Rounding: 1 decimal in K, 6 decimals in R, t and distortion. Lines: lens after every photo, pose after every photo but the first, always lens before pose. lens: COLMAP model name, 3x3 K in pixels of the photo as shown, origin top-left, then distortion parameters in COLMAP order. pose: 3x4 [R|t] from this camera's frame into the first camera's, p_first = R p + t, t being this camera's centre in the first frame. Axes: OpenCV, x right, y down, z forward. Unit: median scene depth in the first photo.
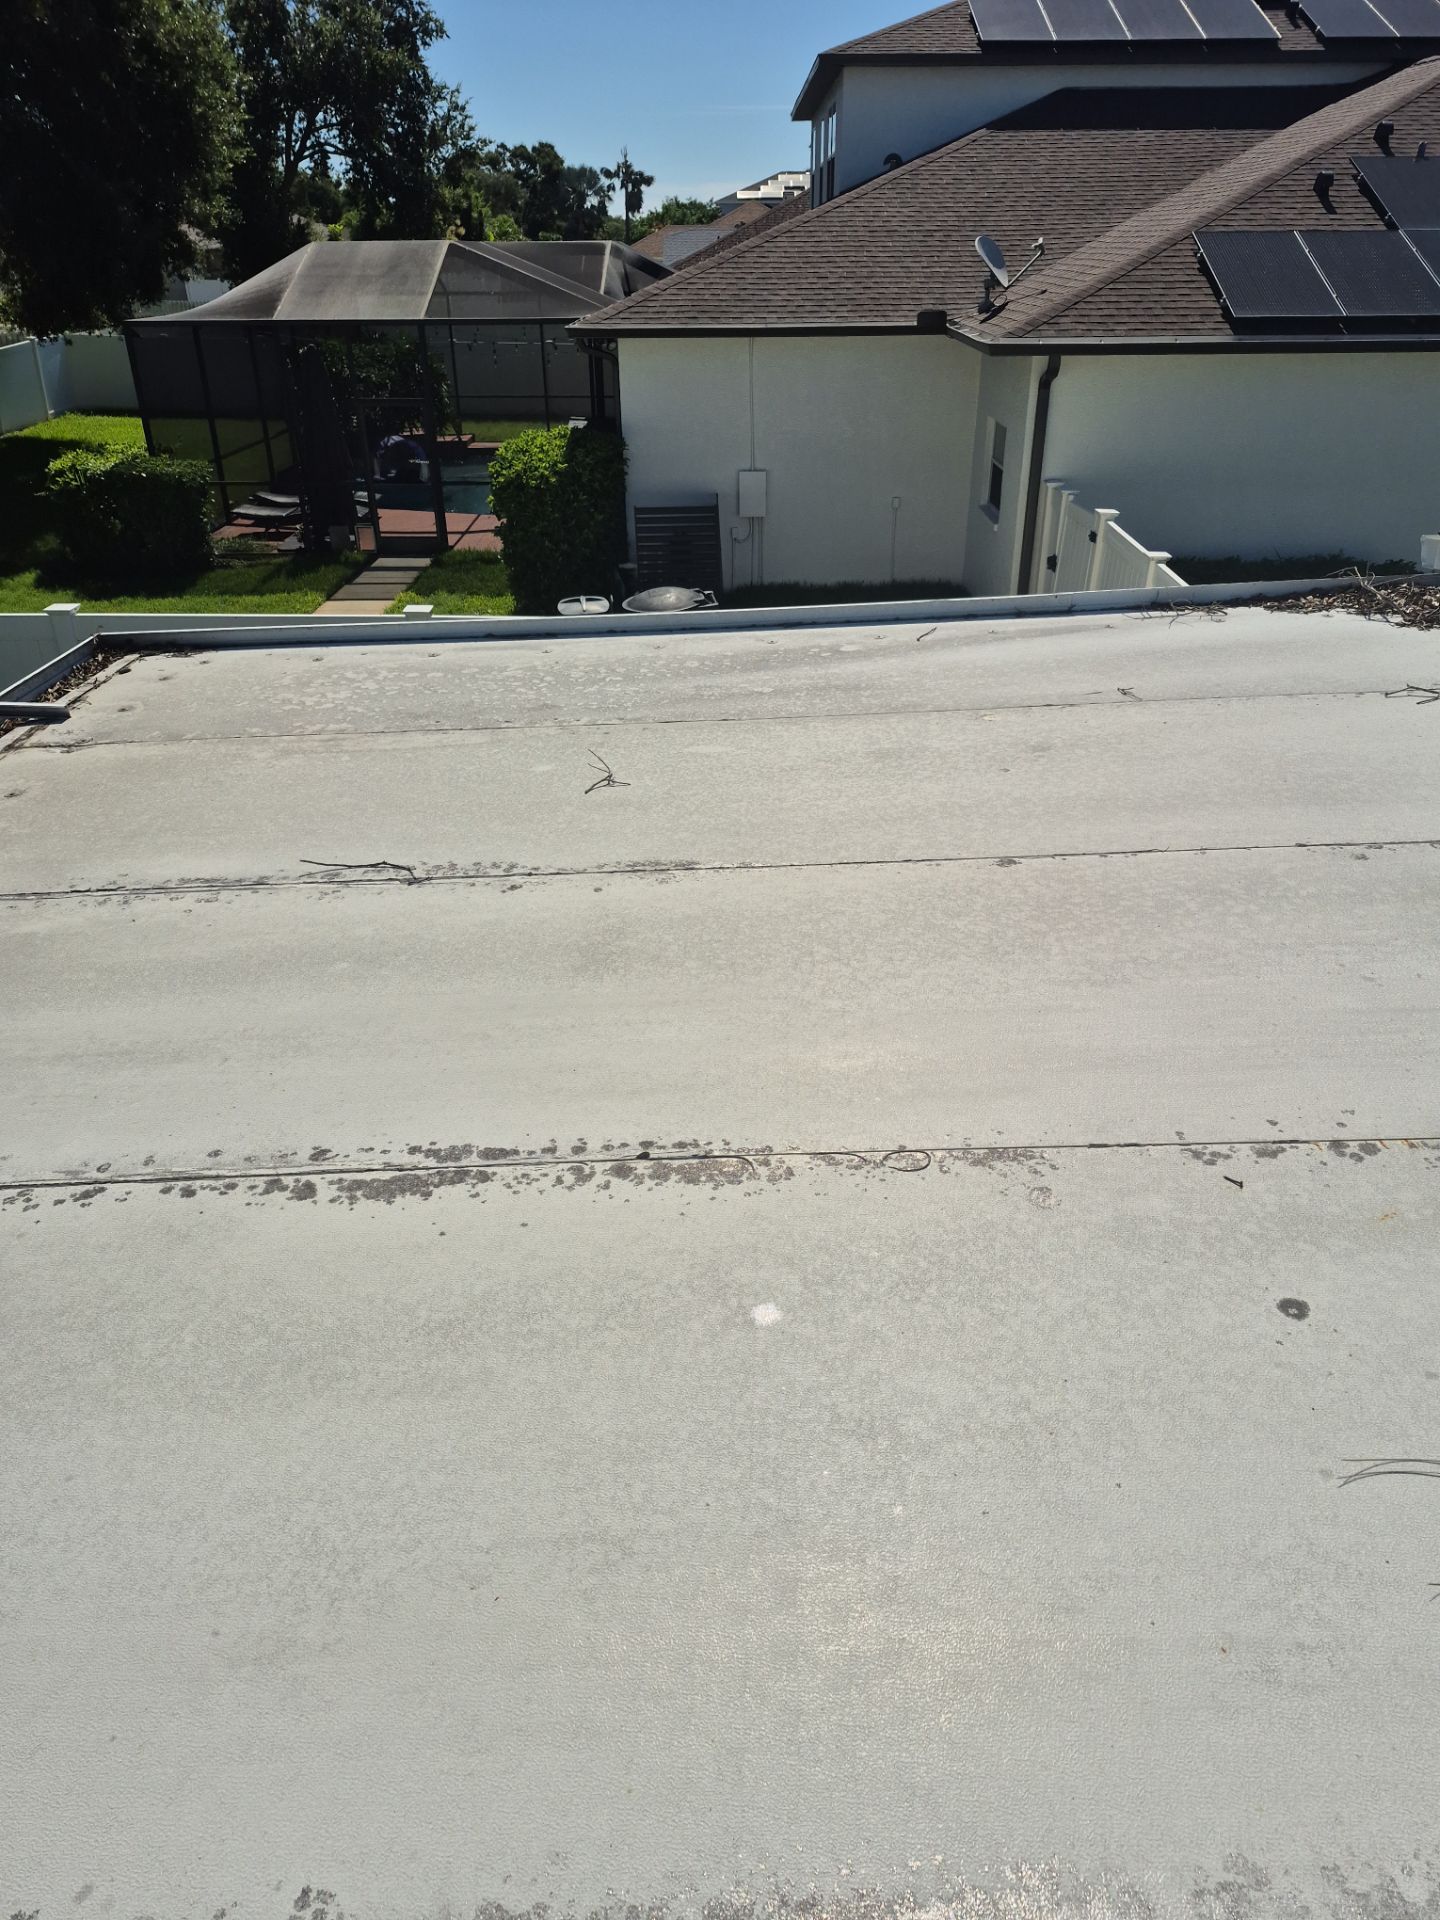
lens RADIAL K [[1373.5, 0, 727.8], [0, 1373.5, 1007.2], [0, 0, 1]] dist [0.033995, -0.070453]
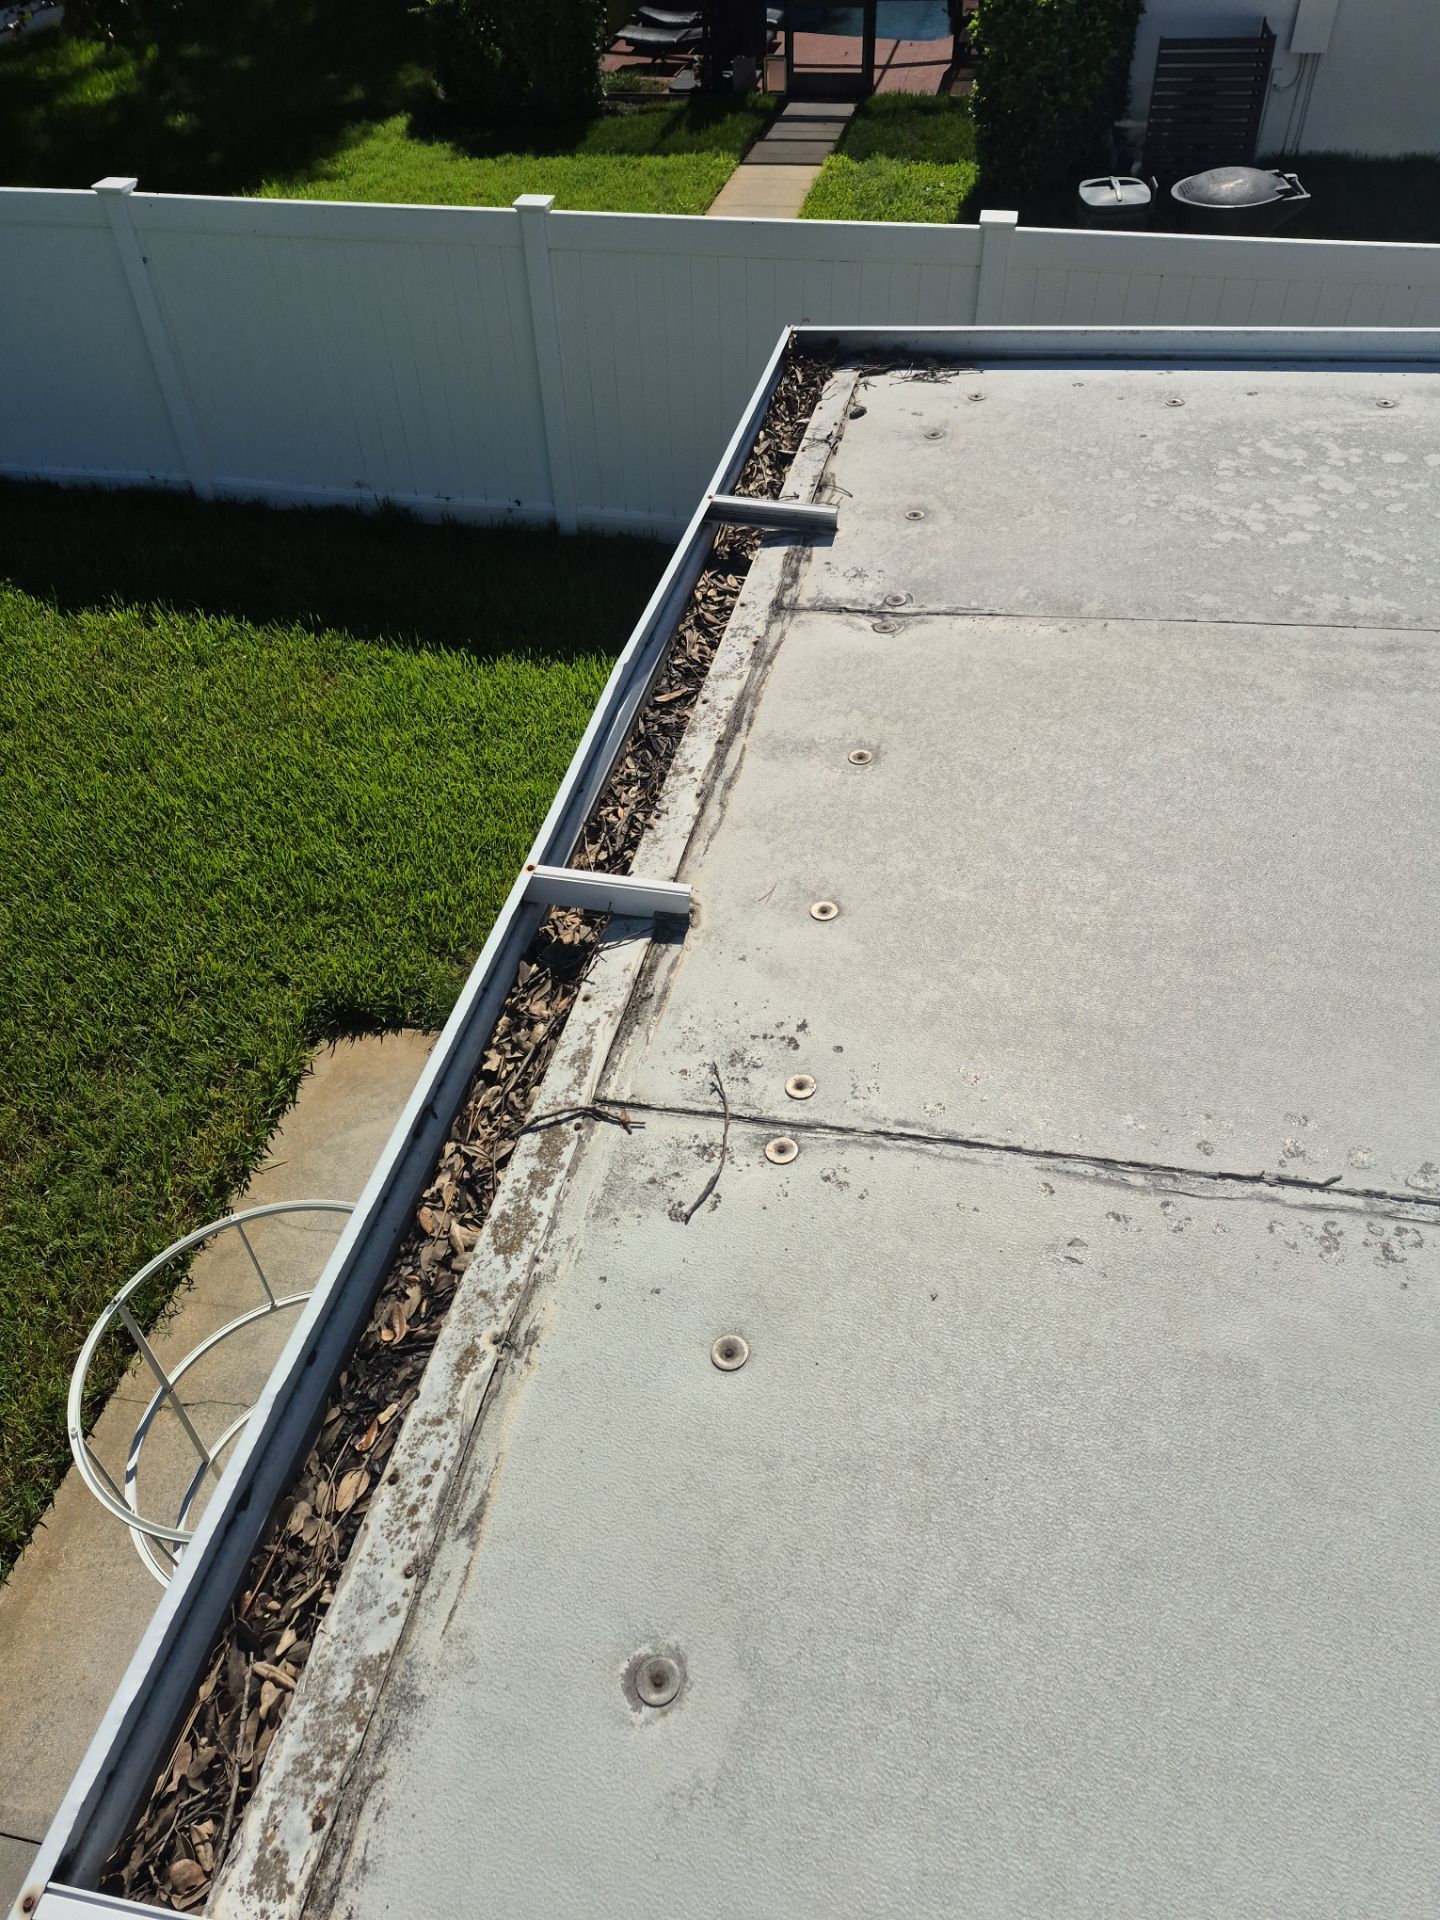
lens RADIAL K [[1218.6, 0, 647.4], [0, 1218.6, 952.5], [0, 0, 1]] dist [0.031276, -0.028405]
pose [[0.975754, 0.135197, -0.172120, -0.149308], [-0.076822, 0.947930, 0.309073, -0.065413], [0.204944, -0.288357, 0.935333, 0.146268]]
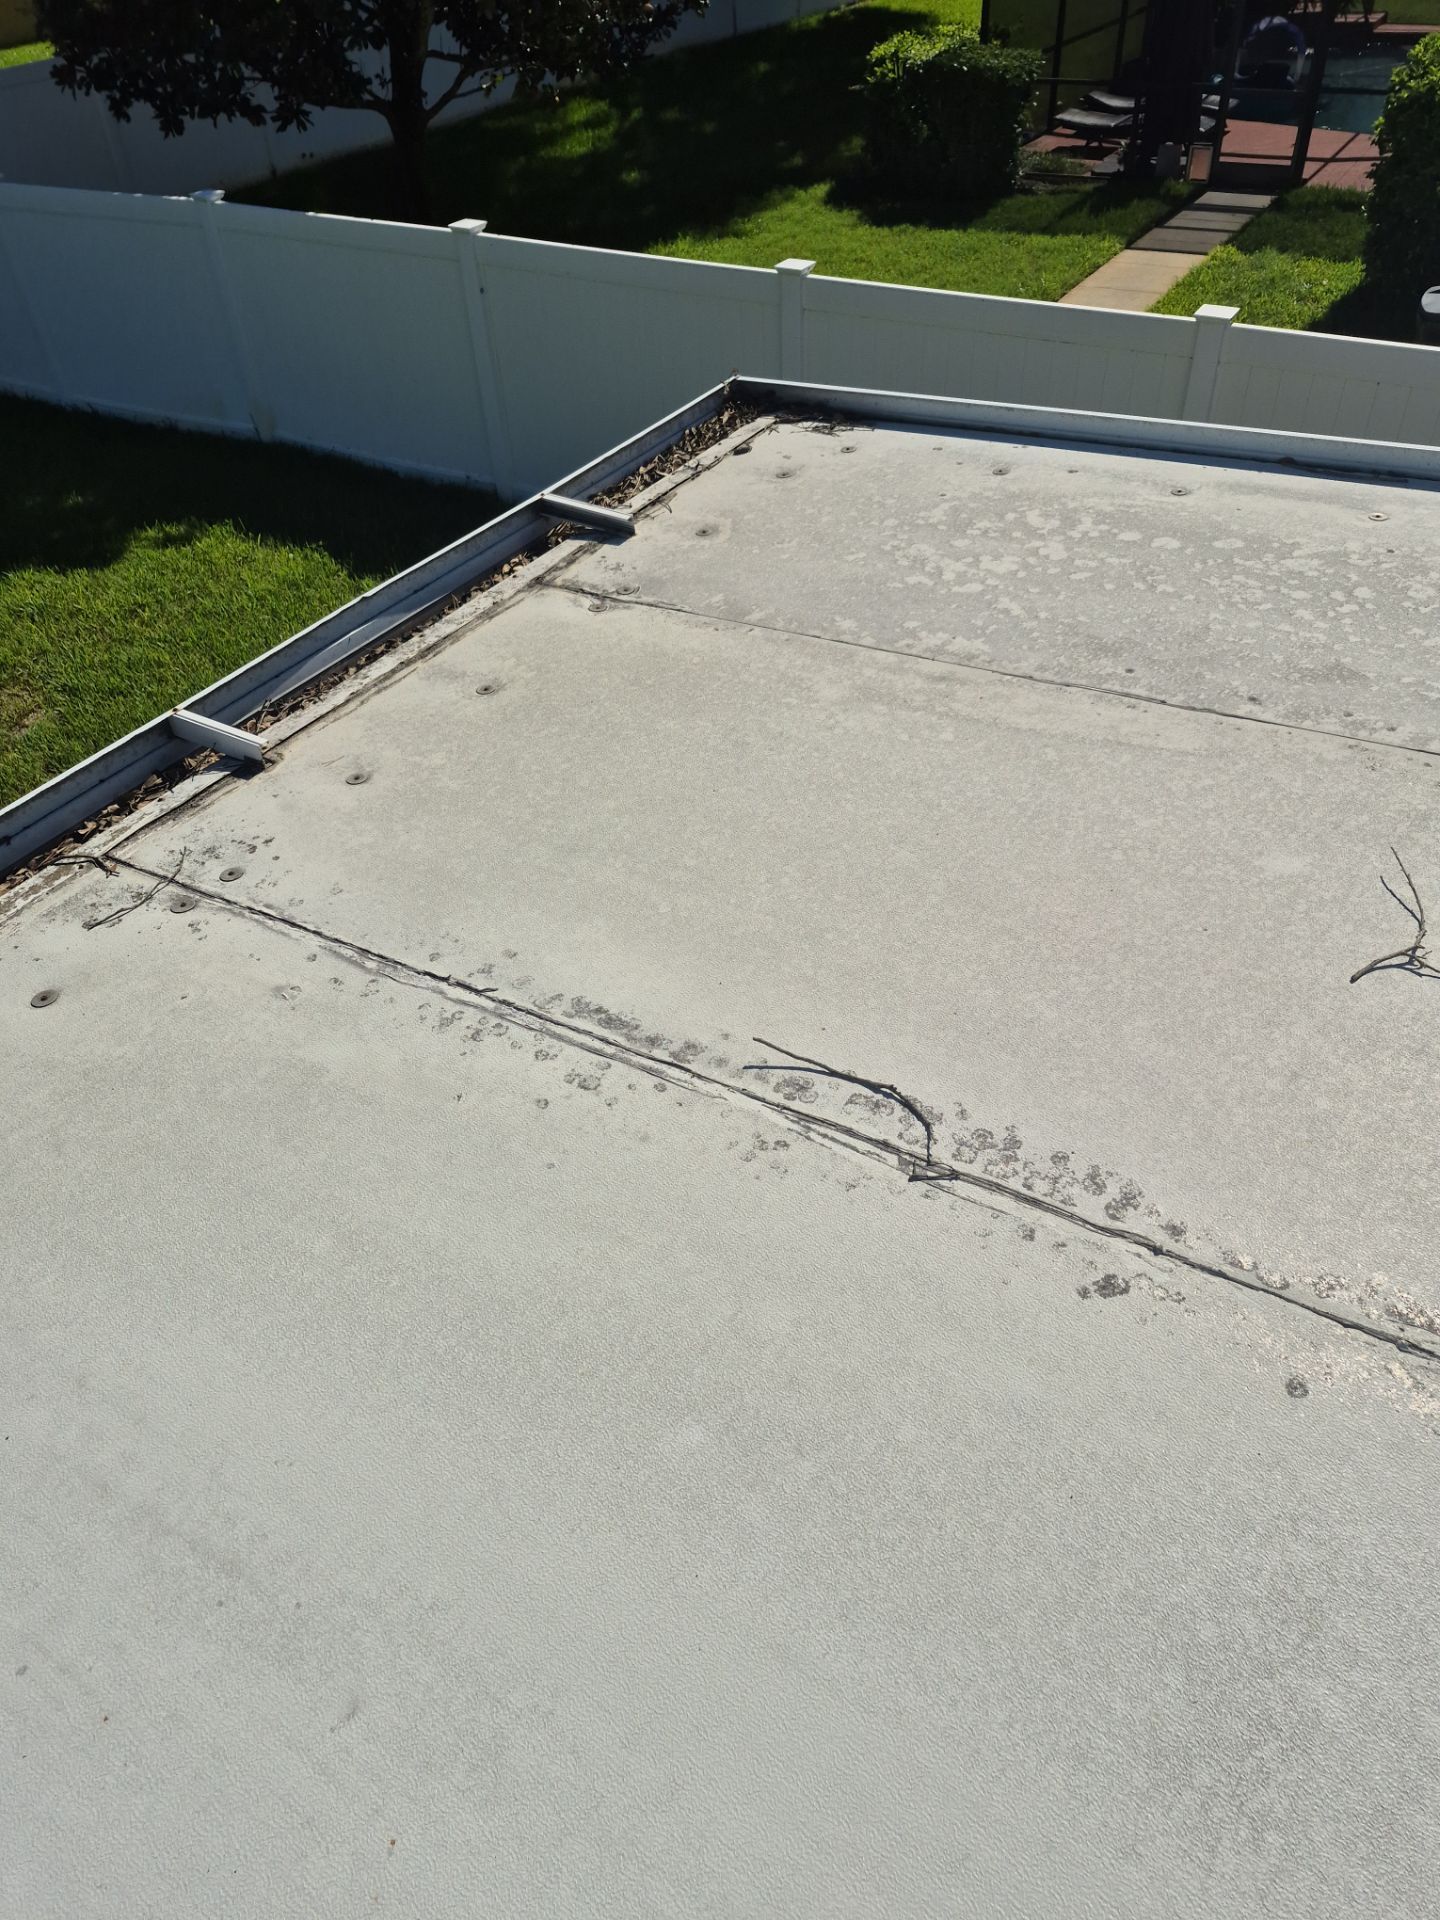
lens RADIAL K [[1256.3, 0, 720.0], [0, 1256.3, 960.0], [0, 0, 1]] dist [0.049866, -0.034971]
pose [[0.845245, 0.327713, -0.422096, -0.029807], [-0.211492, 0.930537, 0.298951, -0.070808], [0.490746, -0.163417, 0.855841, 0.142467]]
